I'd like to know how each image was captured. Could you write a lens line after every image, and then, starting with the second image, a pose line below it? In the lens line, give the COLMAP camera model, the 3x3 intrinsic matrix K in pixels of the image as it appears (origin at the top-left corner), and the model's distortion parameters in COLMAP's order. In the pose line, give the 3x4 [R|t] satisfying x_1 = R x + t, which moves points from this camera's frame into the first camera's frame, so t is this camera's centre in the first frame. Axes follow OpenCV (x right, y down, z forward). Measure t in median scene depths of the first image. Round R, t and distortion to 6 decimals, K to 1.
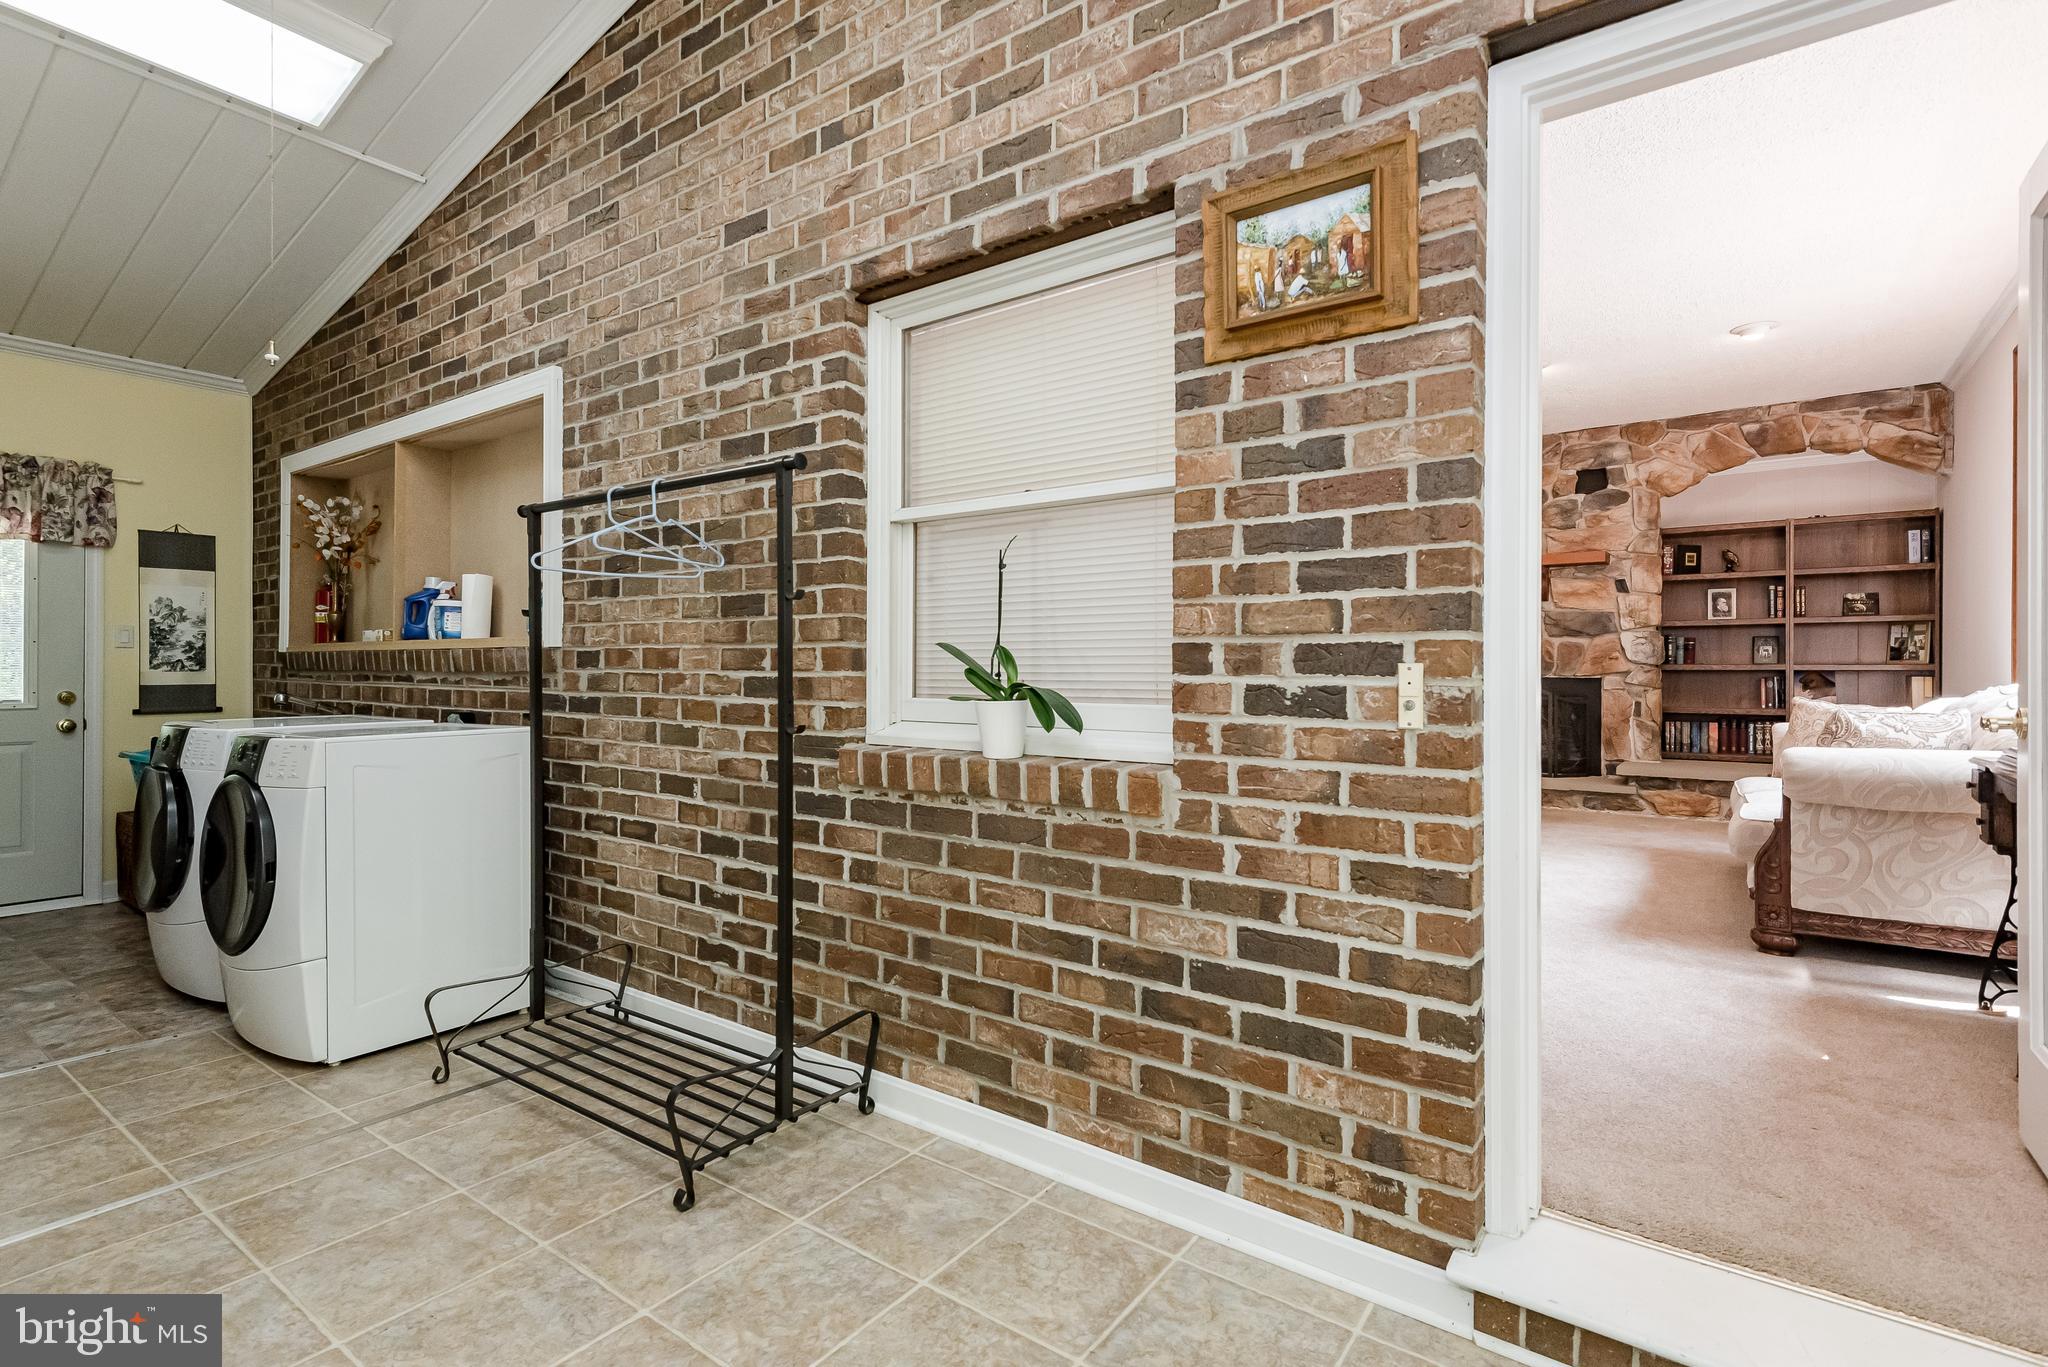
lens RADIAL K [[945.5, 0, 1013.7], [0, 945.5, 672.2], [0, 0, 1]] dist [0.026033, -0.004815]
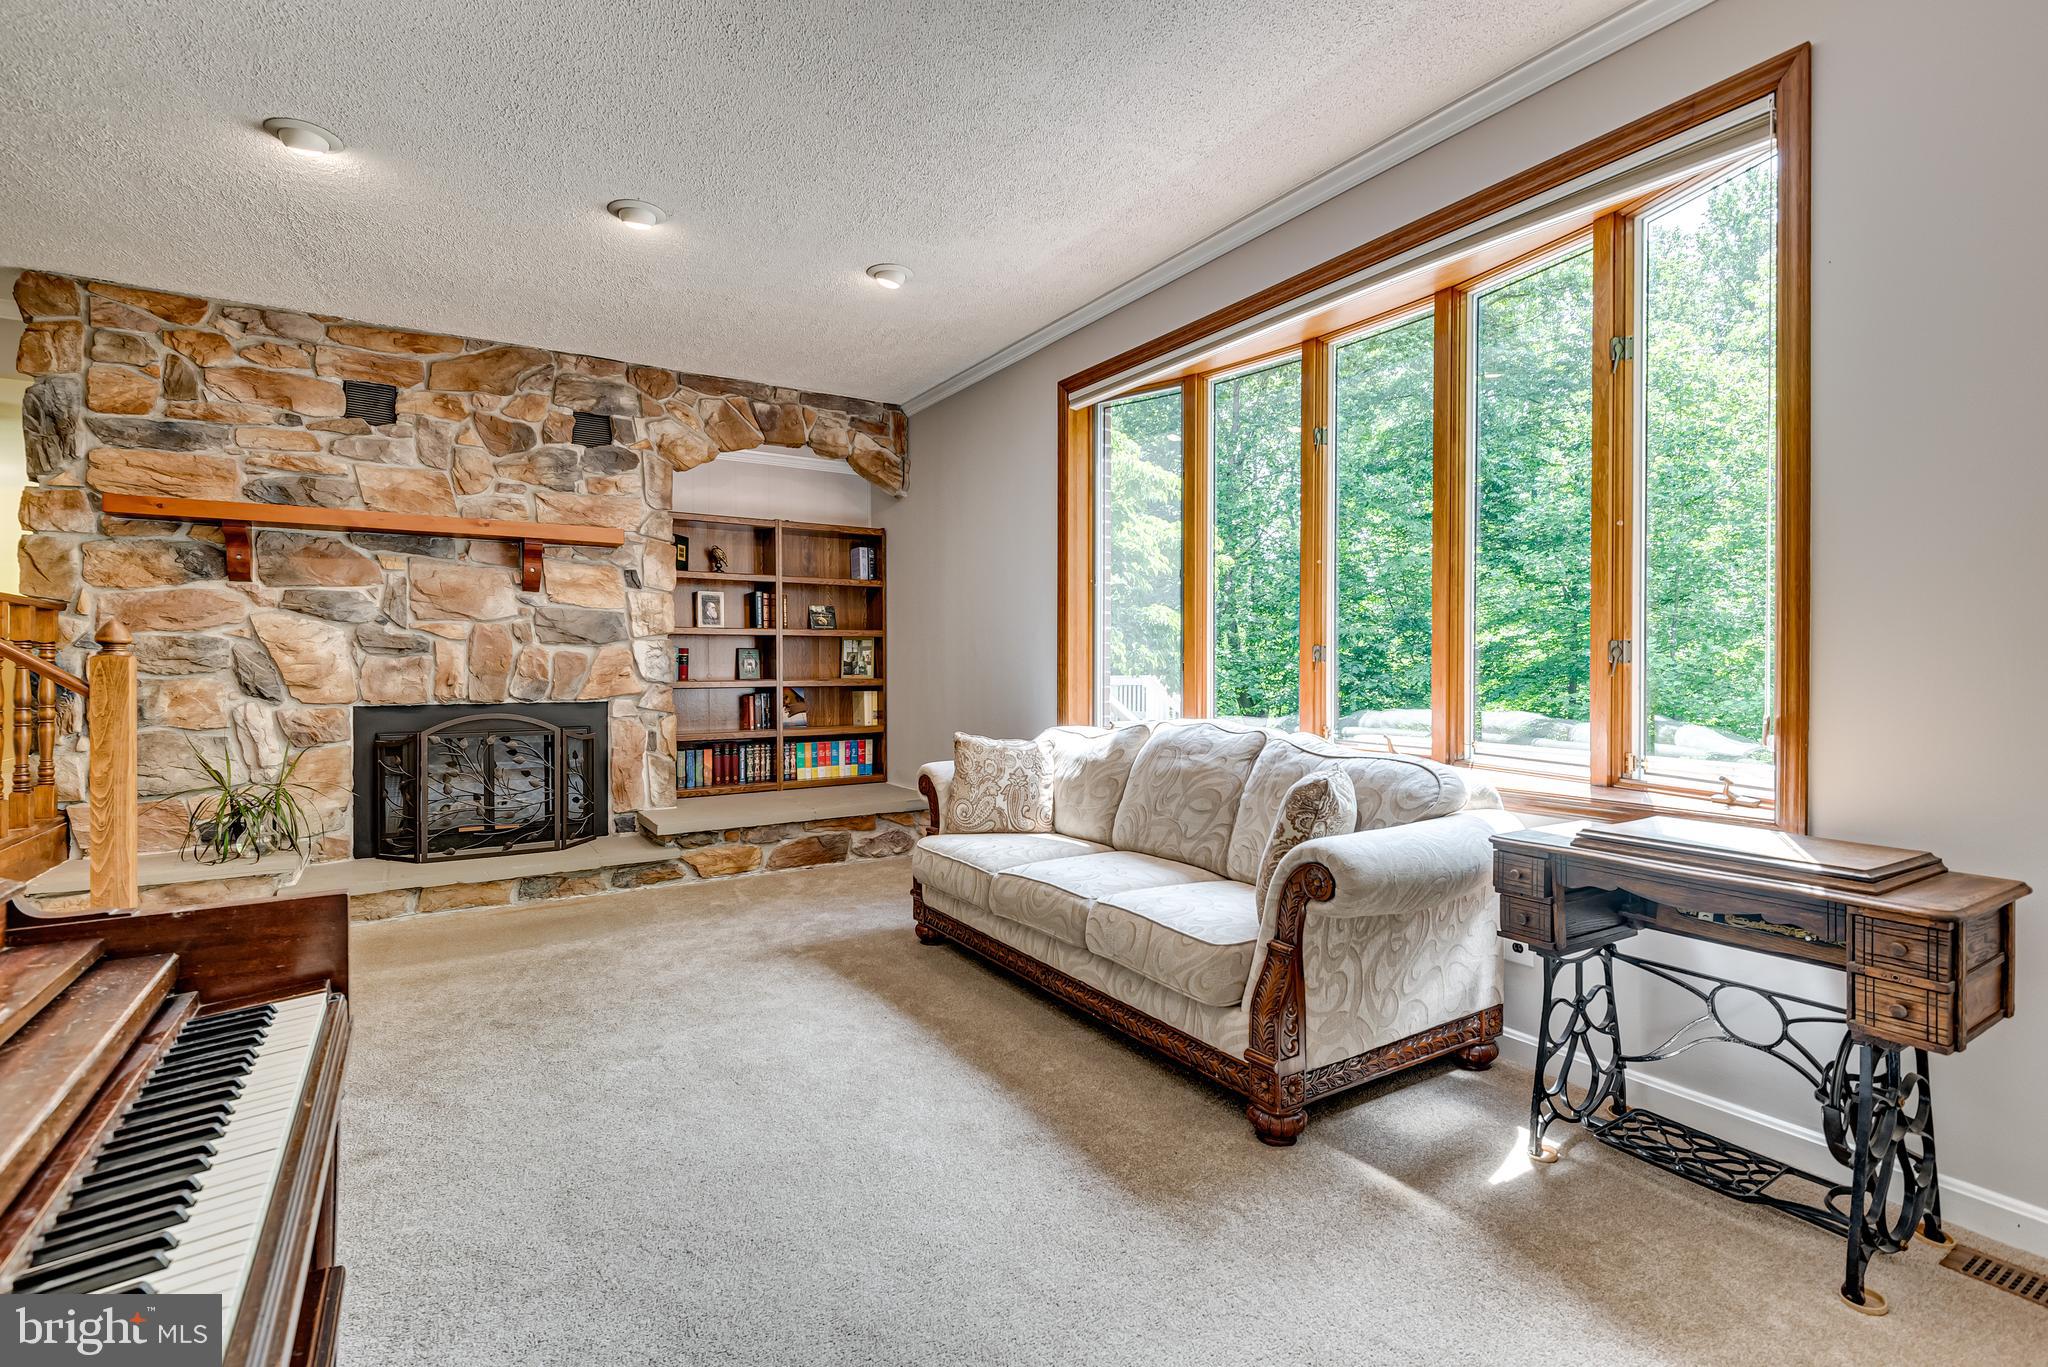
lens RADIAL K [[945.5, 0, 969.4], [0, 945.5, 667.5], [0, 0, 1]] dist [0.026033, -0.004815]
pose [[0.371482, -0.008615, 0.928400, 0.042446], [0.003820, 0.999963, 0.007750, -0.025625], [-0.928432, 0.000668, 0.371501, 0.482289]]
